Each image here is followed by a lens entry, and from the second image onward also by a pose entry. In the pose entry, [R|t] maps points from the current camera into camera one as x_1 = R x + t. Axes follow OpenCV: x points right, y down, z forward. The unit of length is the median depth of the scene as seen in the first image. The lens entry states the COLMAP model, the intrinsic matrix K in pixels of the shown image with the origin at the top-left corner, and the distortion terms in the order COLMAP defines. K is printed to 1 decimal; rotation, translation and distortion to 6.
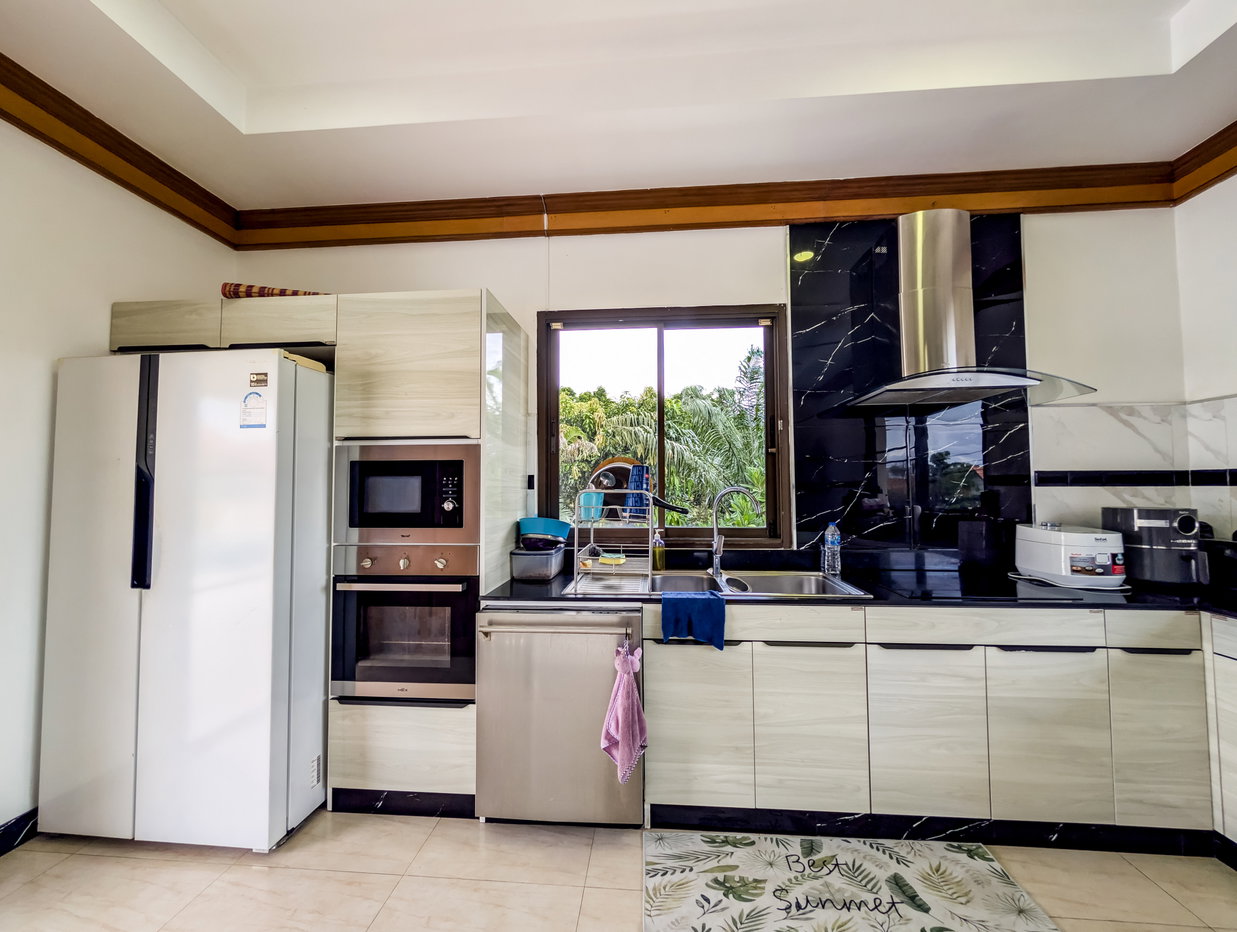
lens RADIAL K [[474.3, 0, 624.0], [0, 474.3, 467.9], [0, 0, 1]] dist [0.001314, -0.000102]
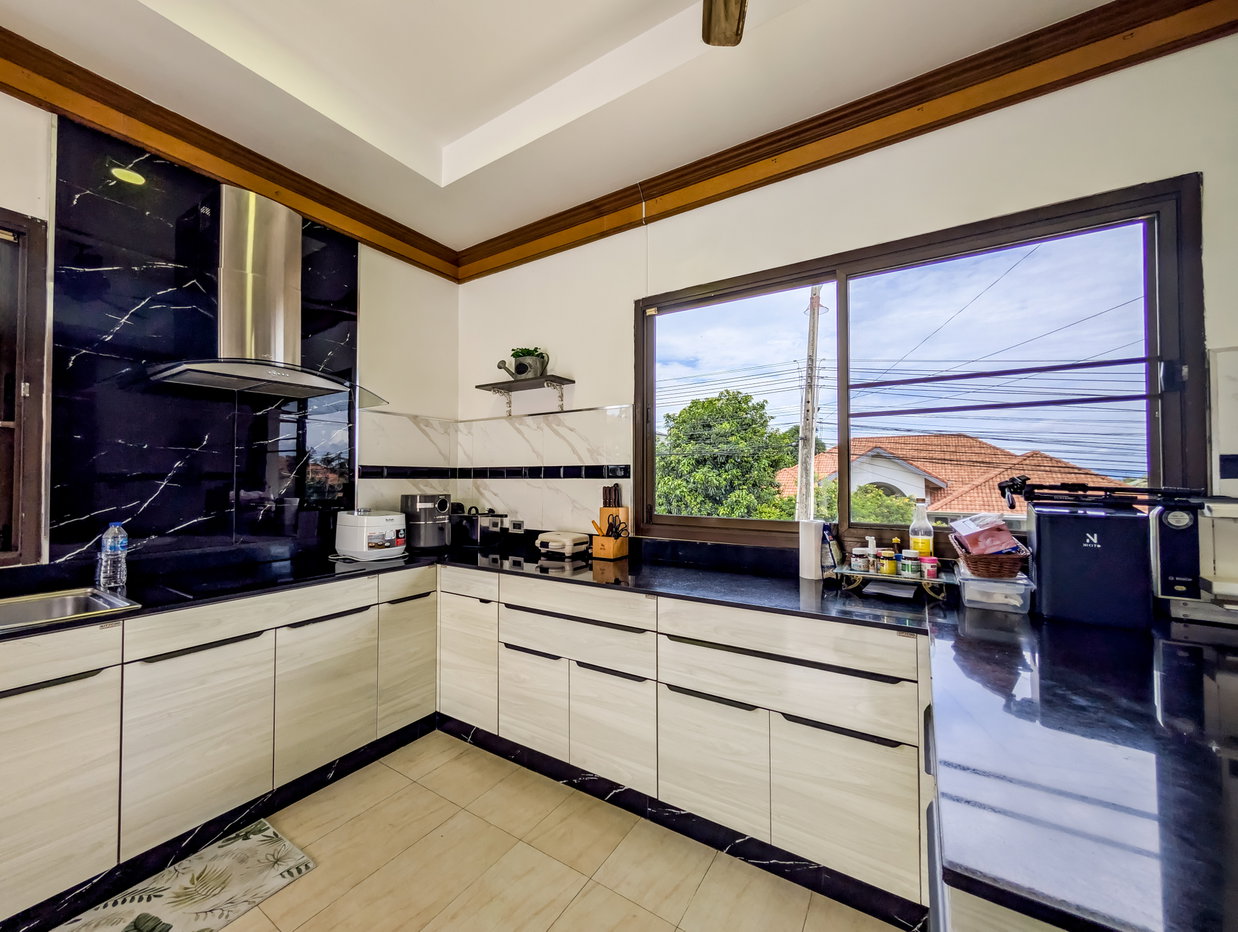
lens RADIAL K [[474.7, 0, 623.0], [0, 474.7, 467.9], [0, 0, 1]] dist [0.001314, -0.000102]
pose [[0.463238, 0.024472, 0.885896, 0.153211], [-0.039868, 0.999182, -0.006755, -0.006373], [-0.885337, -0.032189, 0.463835, -0.148294]]
